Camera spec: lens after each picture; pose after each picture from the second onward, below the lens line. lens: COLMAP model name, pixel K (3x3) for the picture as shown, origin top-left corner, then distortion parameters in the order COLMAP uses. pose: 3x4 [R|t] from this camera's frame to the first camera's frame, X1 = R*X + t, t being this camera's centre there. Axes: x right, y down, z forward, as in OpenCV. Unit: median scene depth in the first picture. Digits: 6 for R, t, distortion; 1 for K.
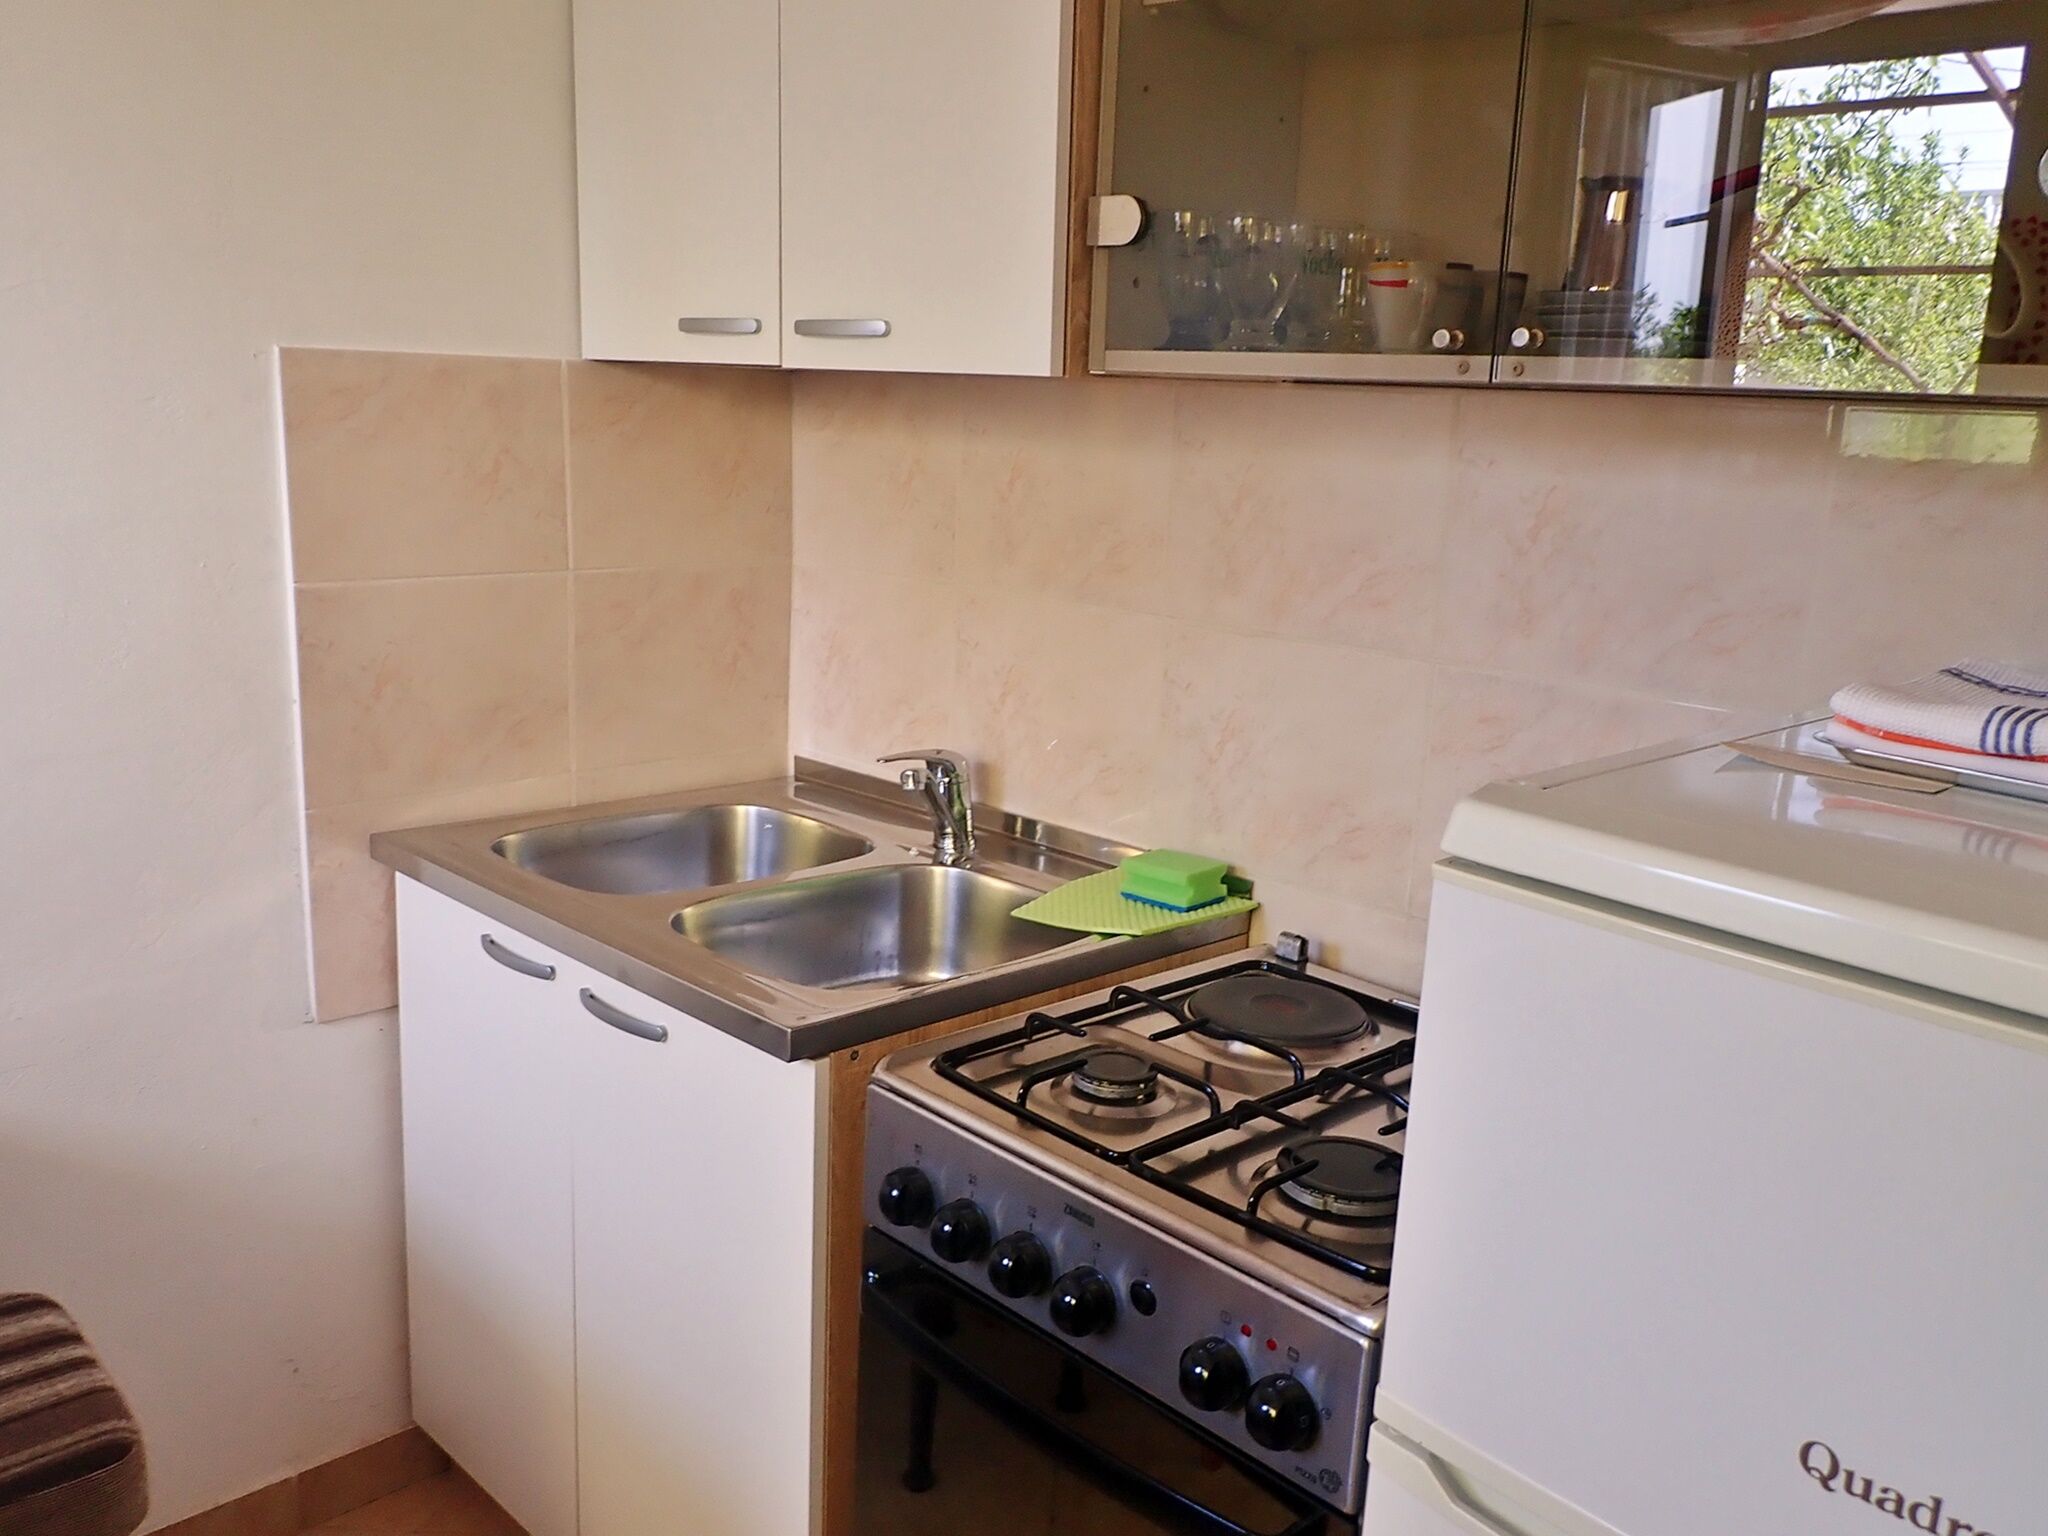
lens RADIAL K [[1690.8, 0, 1024.0], [0, 1690.8, 768.0], [0, 0, 1]] dist [-0.006902, -0.004464]
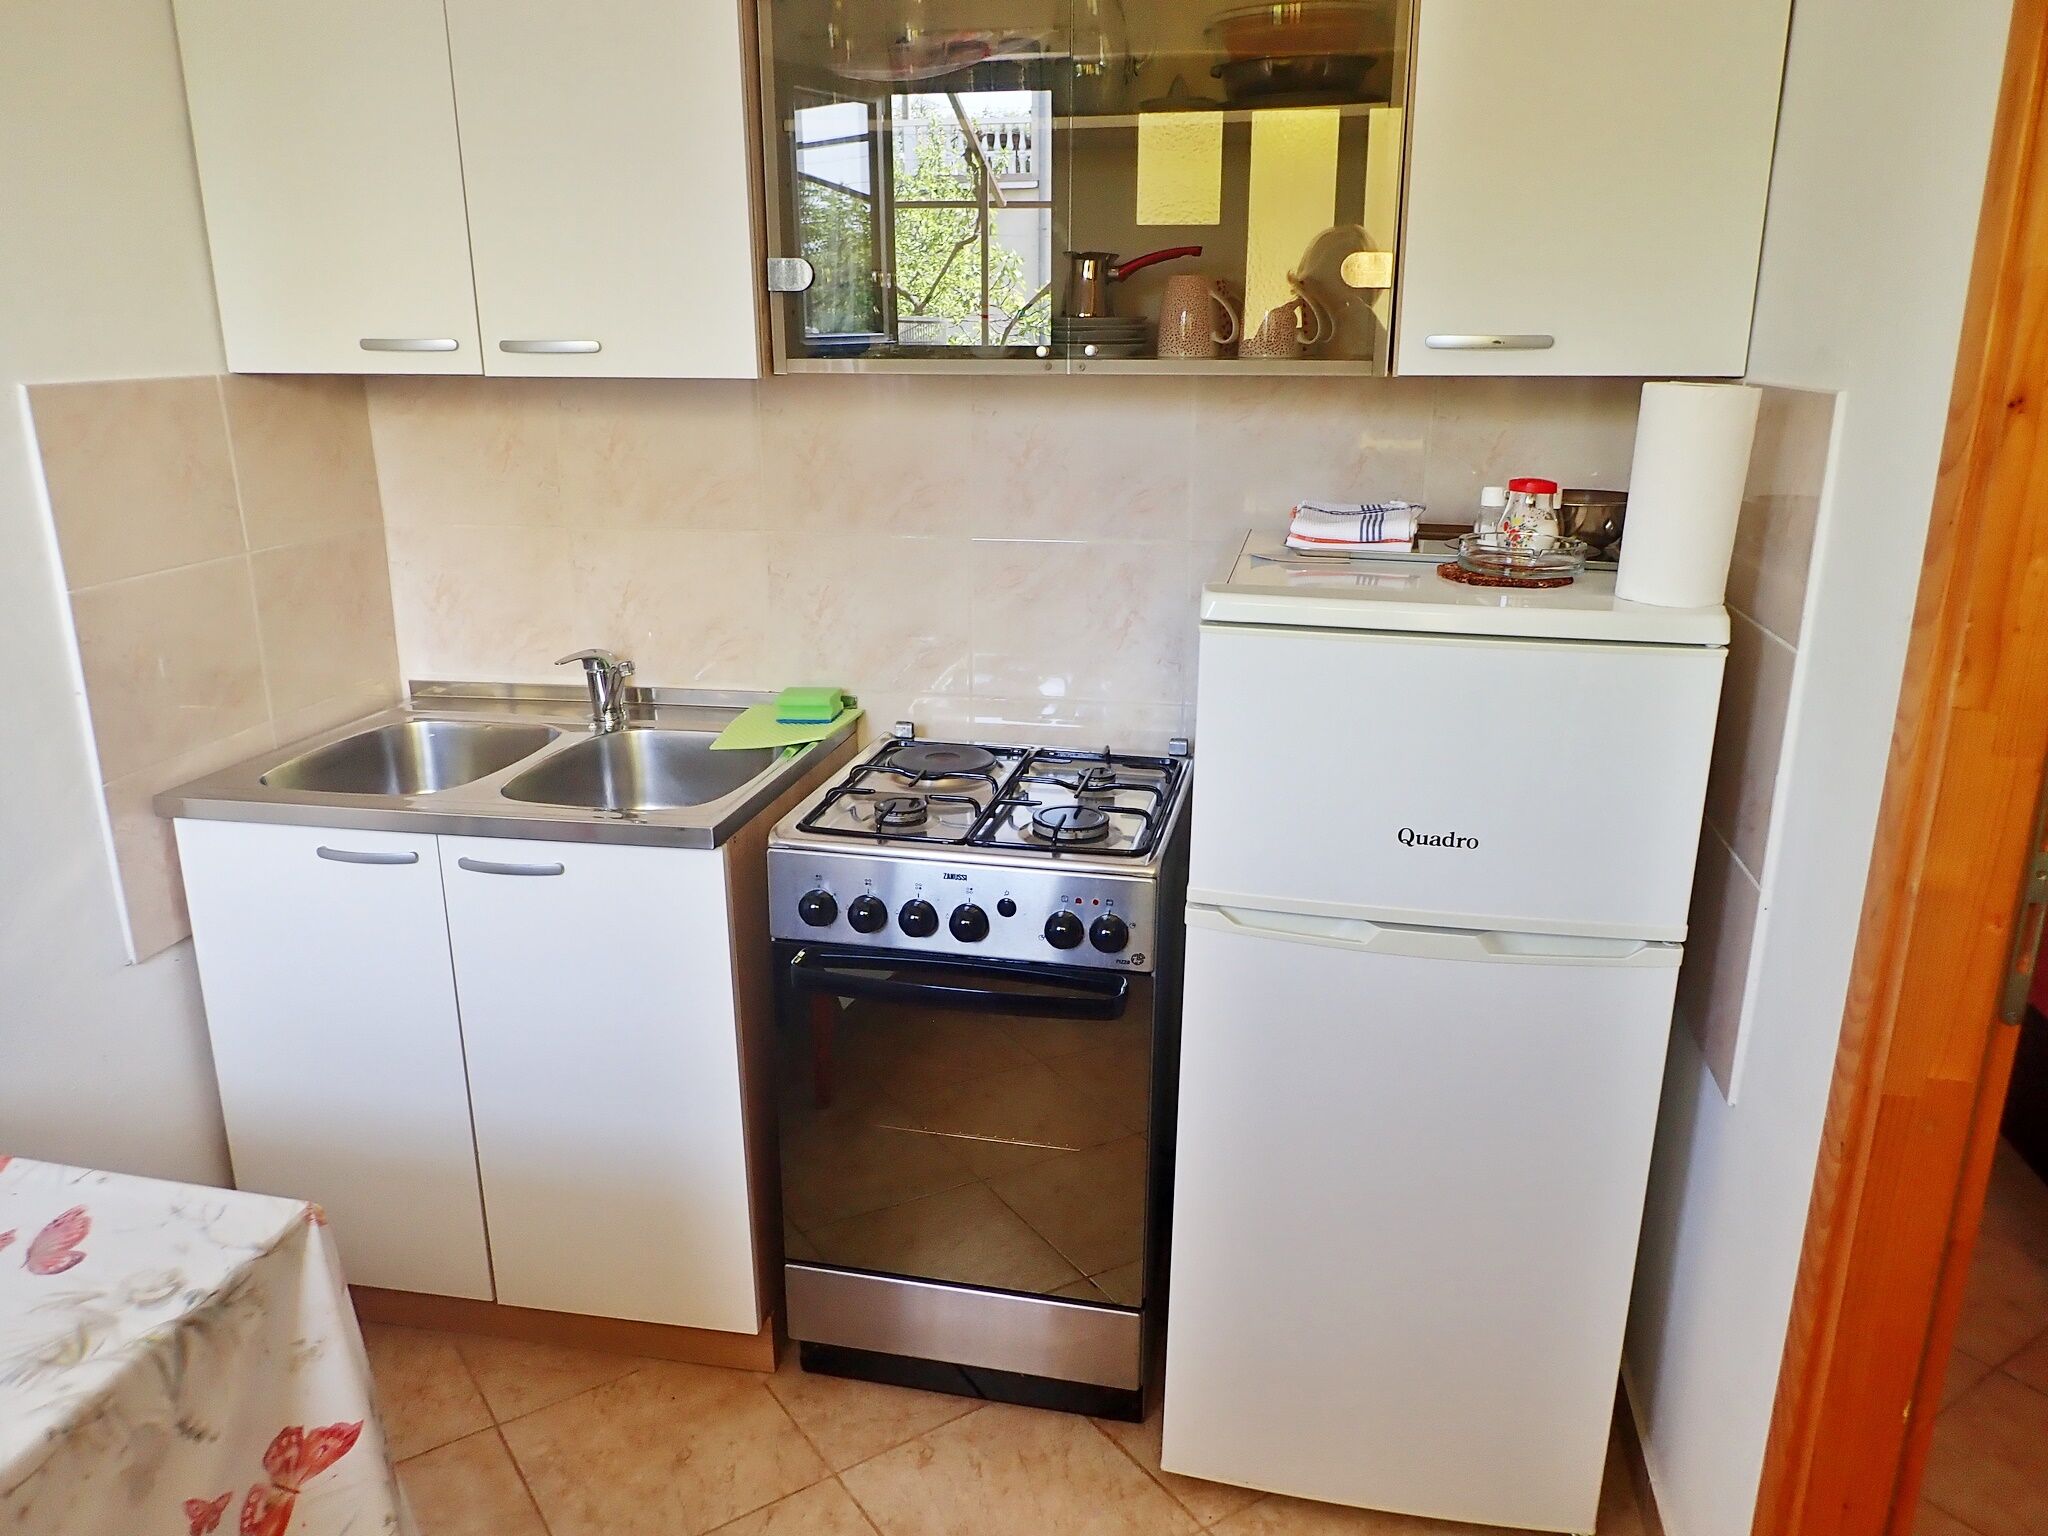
lens RADIAL K [[1488.0, 0, 1024.0], [0, 1488.0, 768.0], [0, 0, 1]] dist [-0.006853, -0.002644]
pose [[0.825450, -0.201622, 0.527239, -0.459859], [0.155518, 0.979116, 0.130944, -0.022310], [-0.542629, -0.026093, 0.839567, -0.211729]]
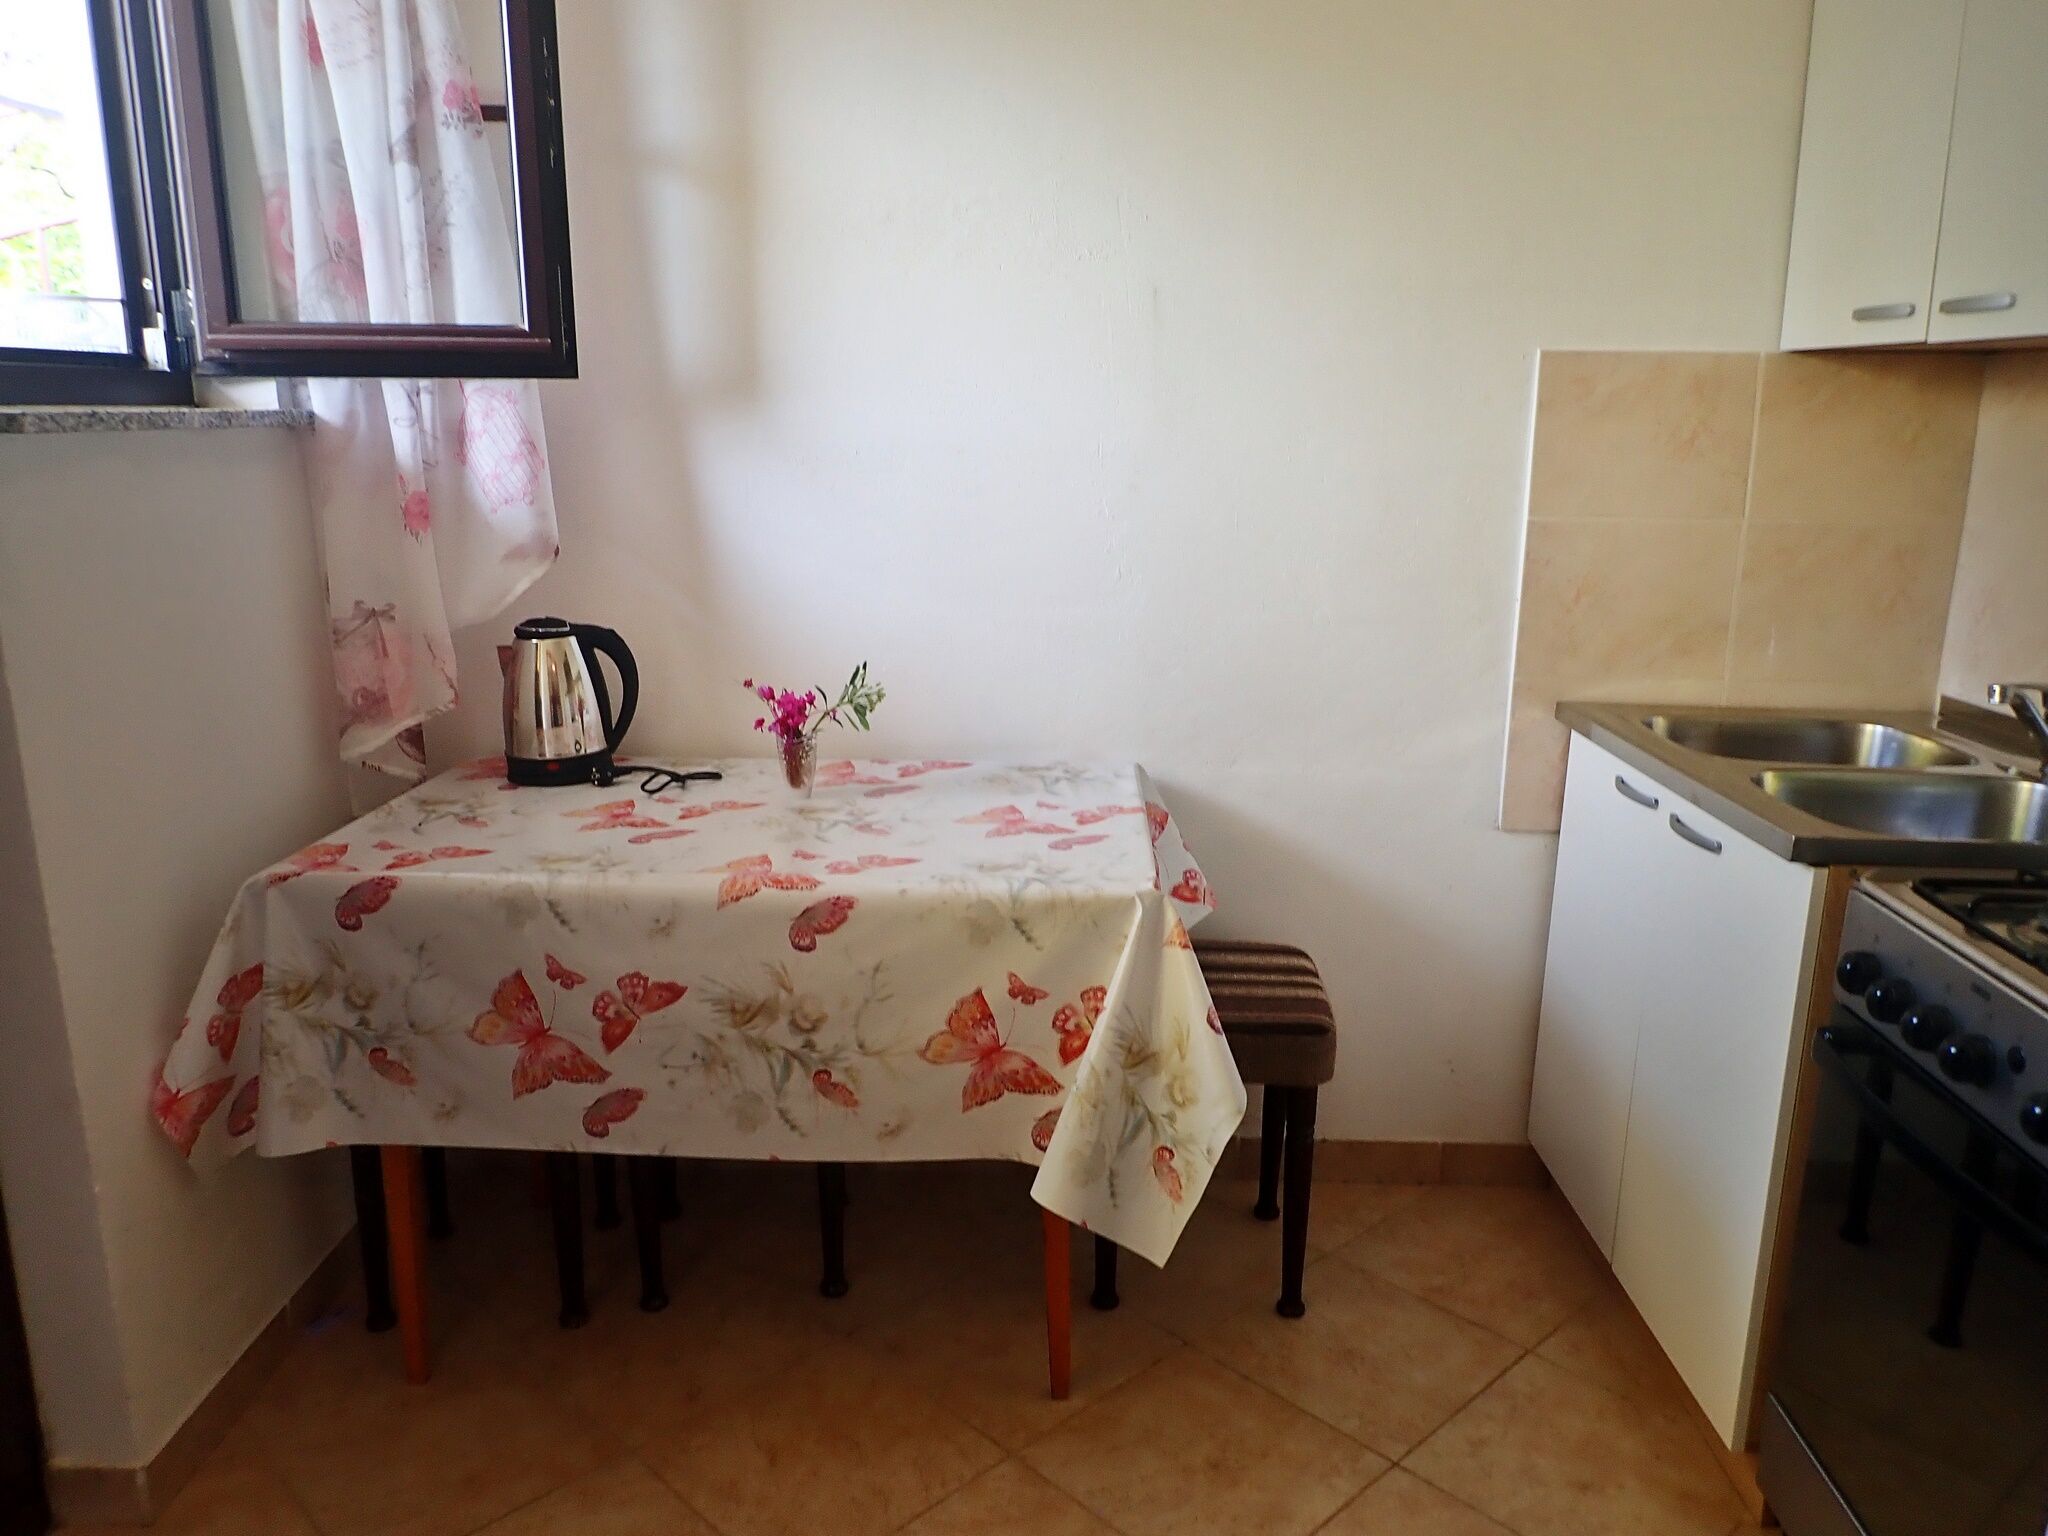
lens RADIAL K [[1488.0, 0, 1024.0], [0, 1488.0, 768.0], [0, 0, 1]] dist [-0.006853, -0.002644]
pose [[0.695597, 0.137459, -0.705159, 0.192378], [-0.136084, 0.988966, 0.058544, 0.088184], [0.705426, 0.055238, 0.706628, -0.184937]]
